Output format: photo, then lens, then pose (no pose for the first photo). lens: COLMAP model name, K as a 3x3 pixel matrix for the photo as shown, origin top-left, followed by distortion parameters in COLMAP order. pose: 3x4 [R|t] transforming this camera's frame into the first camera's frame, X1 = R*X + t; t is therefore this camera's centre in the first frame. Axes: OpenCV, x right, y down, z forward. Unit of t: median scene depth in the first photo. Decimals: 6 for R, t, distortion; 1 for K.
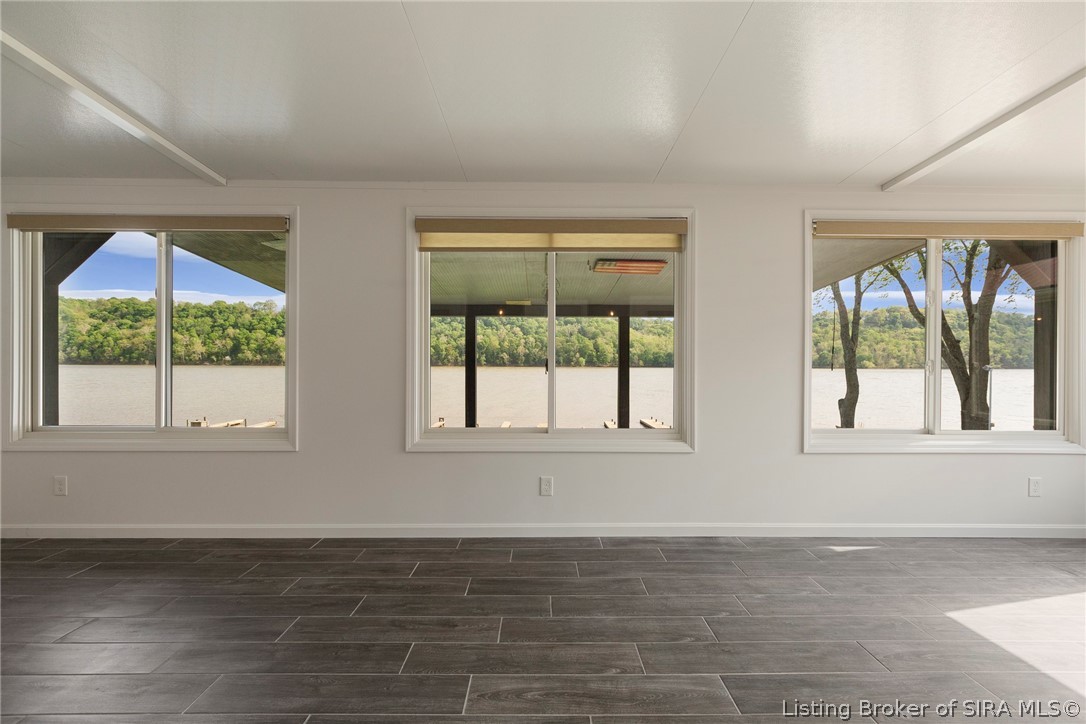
lens RADIAL K [[489.5, 0, 543.7], [0, 489.5, 364.0], [0, 0, 1]] dist [0.002697, -0.000108]
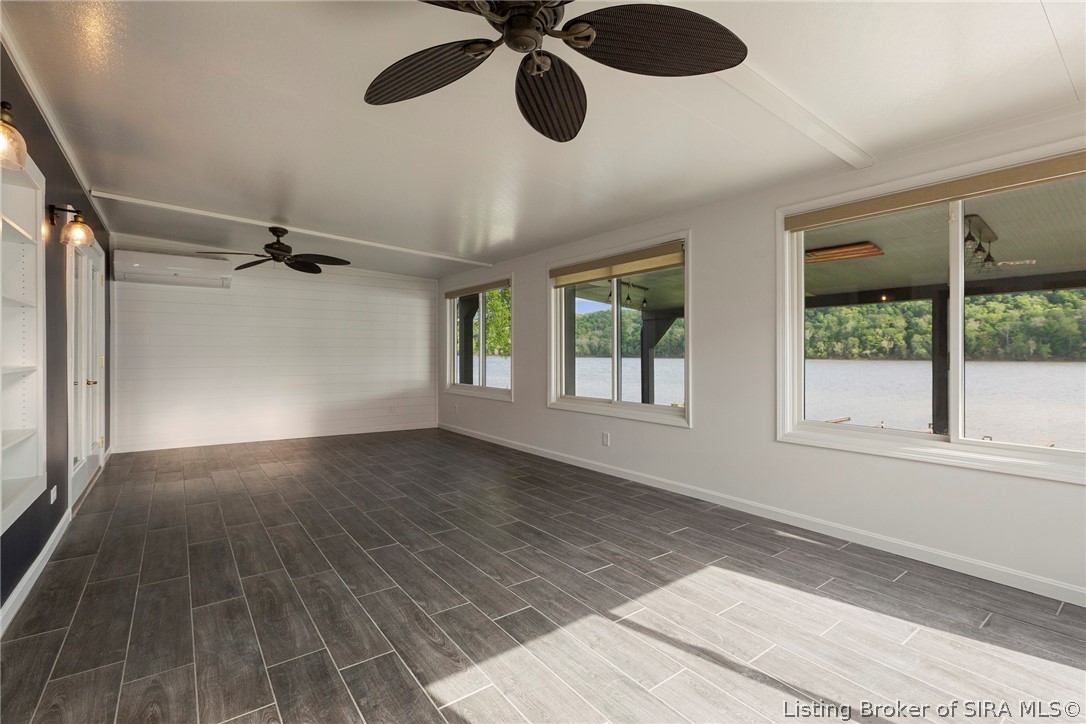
lens RADIAL K [[489.5, 0, 546.0], [0, 489.5, 358.0], [0, 0, 1]] dist [0.002697, -0.000108]
pose [[0.594077, 0.003192, -0.804402, 1.080733], [-0.001704, 0.999995, 0.002710, 0.002462], [0.804406, -0.000239, 0.594079, -0.019236]]
